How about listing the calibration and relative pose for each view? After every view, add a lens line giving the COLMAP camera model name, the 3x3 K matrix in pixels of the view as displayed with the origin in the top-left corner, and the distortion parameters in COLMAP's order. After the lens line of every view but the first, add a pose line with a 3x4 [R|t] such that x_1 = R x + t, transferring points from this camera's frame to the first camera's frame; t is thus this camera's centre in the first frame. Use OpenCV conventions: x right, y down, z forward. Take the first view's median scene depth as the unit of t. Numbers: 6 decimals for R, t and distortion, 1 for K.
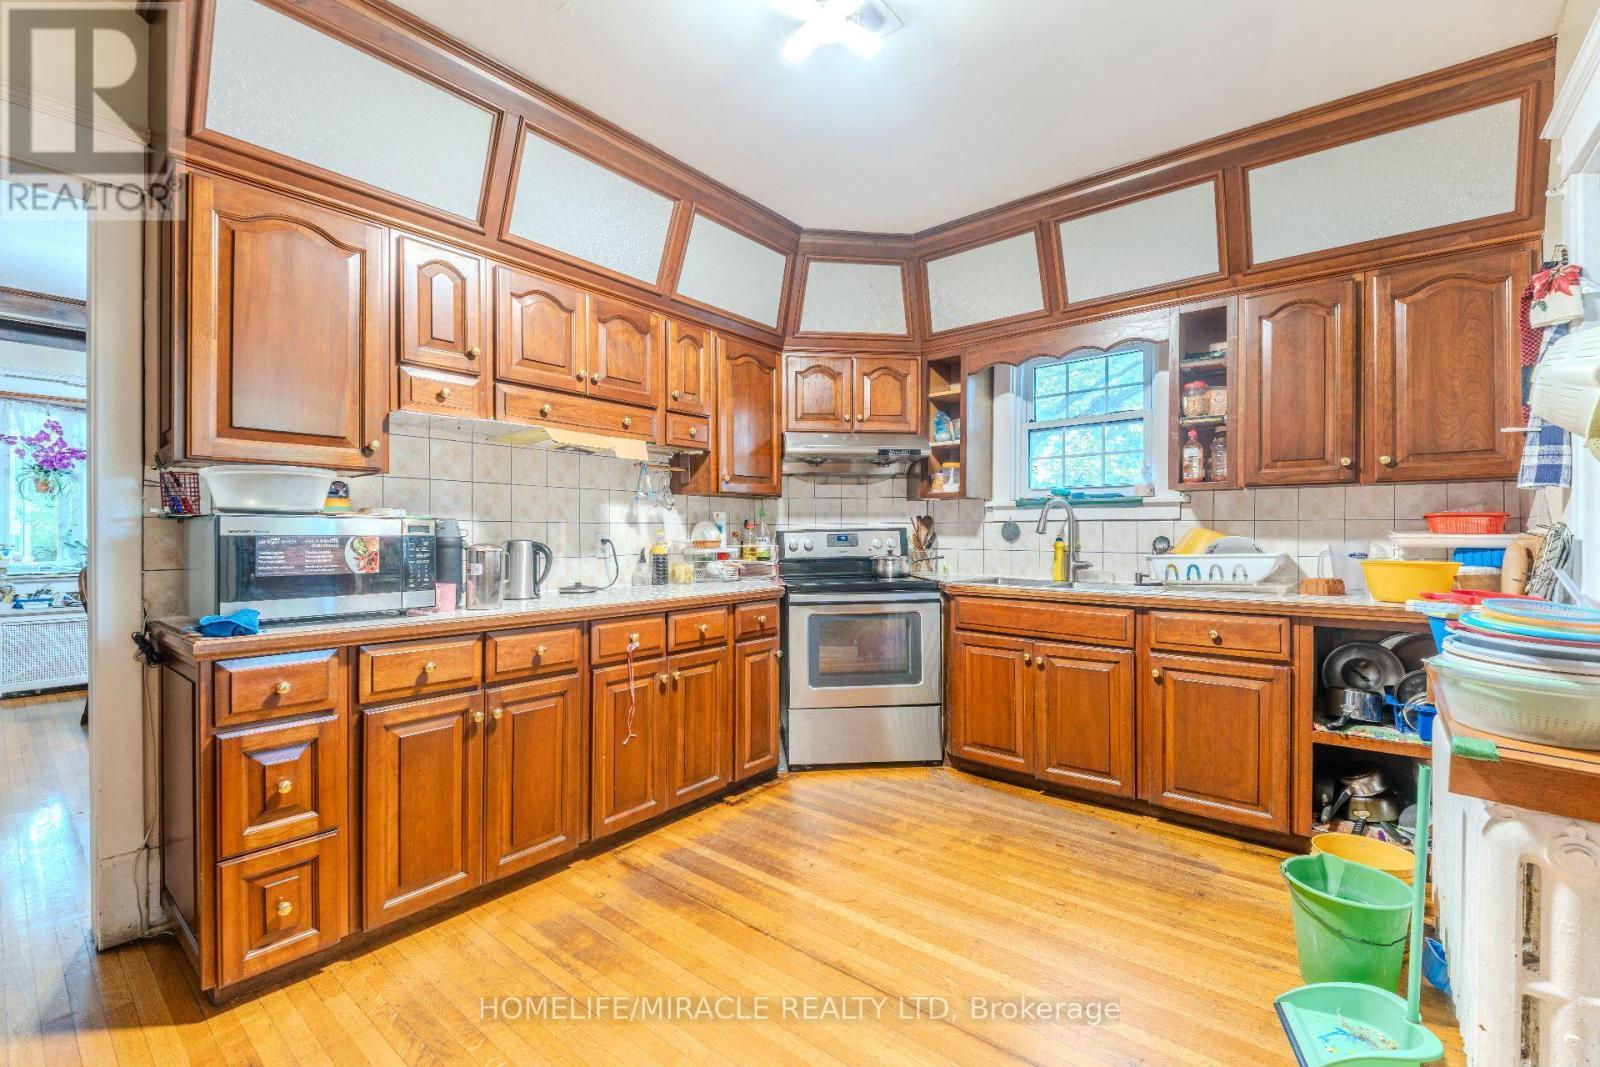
lens RADIAL K [[682.4, 0, 800.0], [0, 682.4, 533.5], [0, 0, 1]] dist [0.000748, -0.017892]
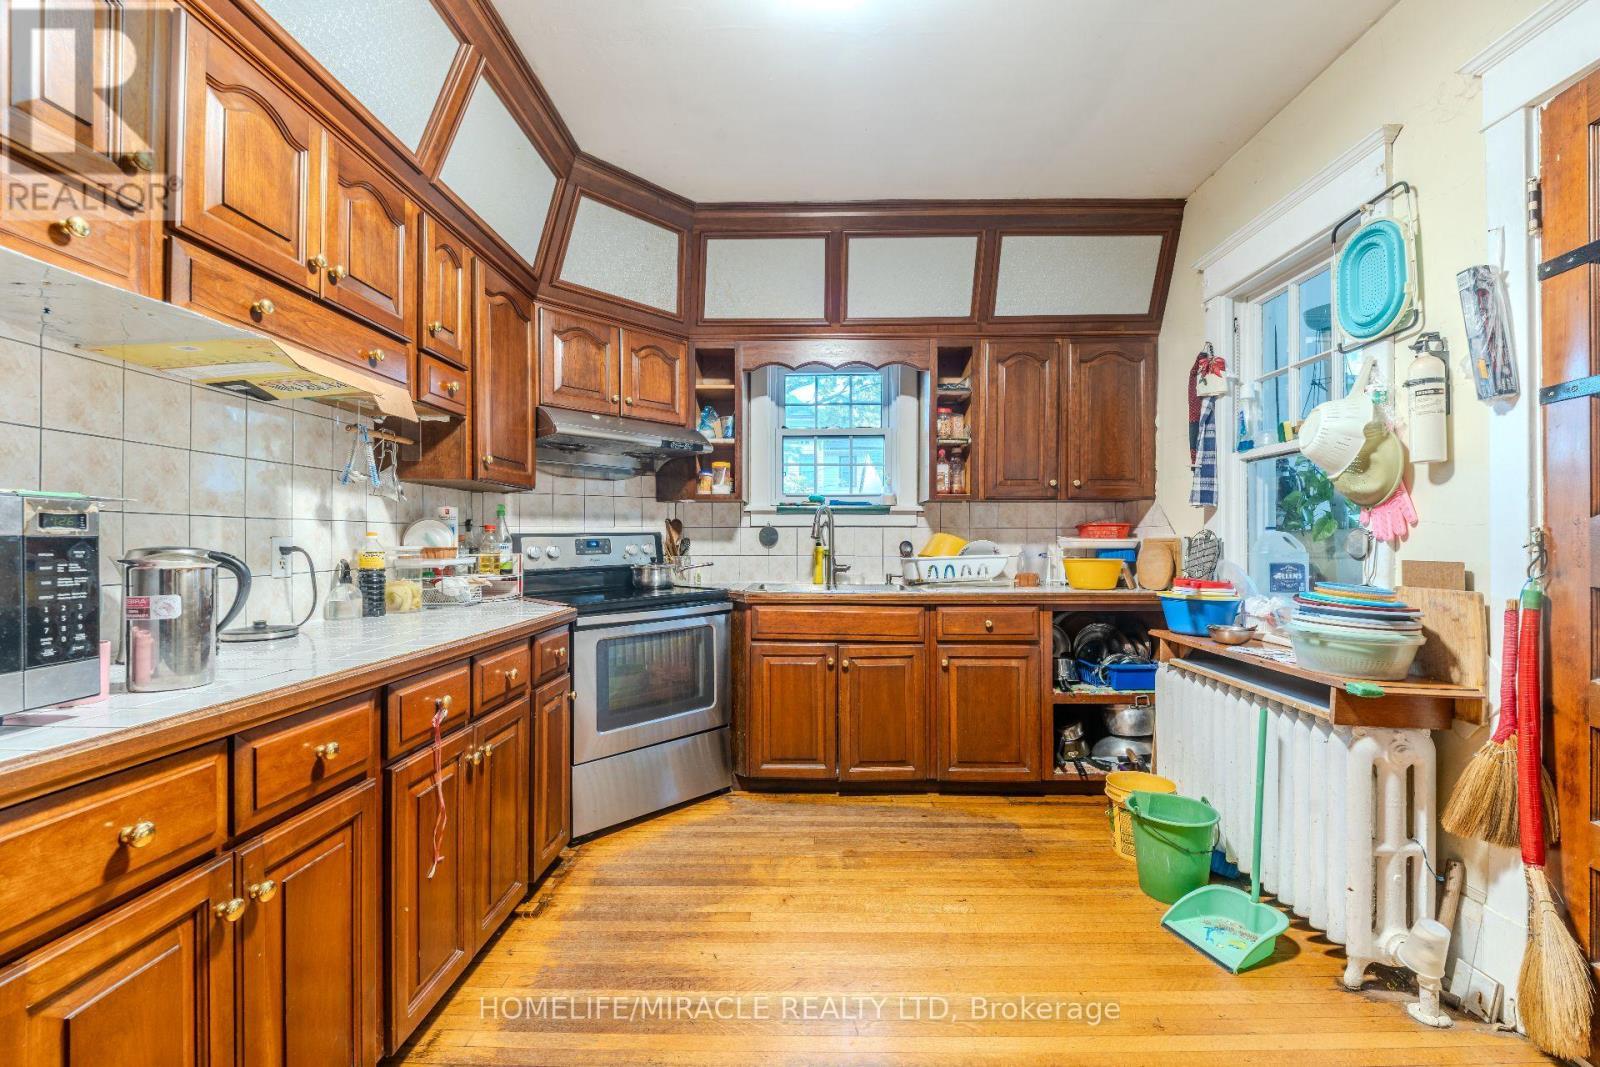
lens RADIAL K [[669.4, 0, 824.5], [0, 669.4, 537.5], [0, 0, 1]] dist [0.026083, -0.031271]
pose [[0.771978, 0.003120, 0.635642, -0.299530], [0.000171, 0.999987, -0.005116, 0.004081], [-0.635649, 0.004058, 0.771967, 0.246334]]
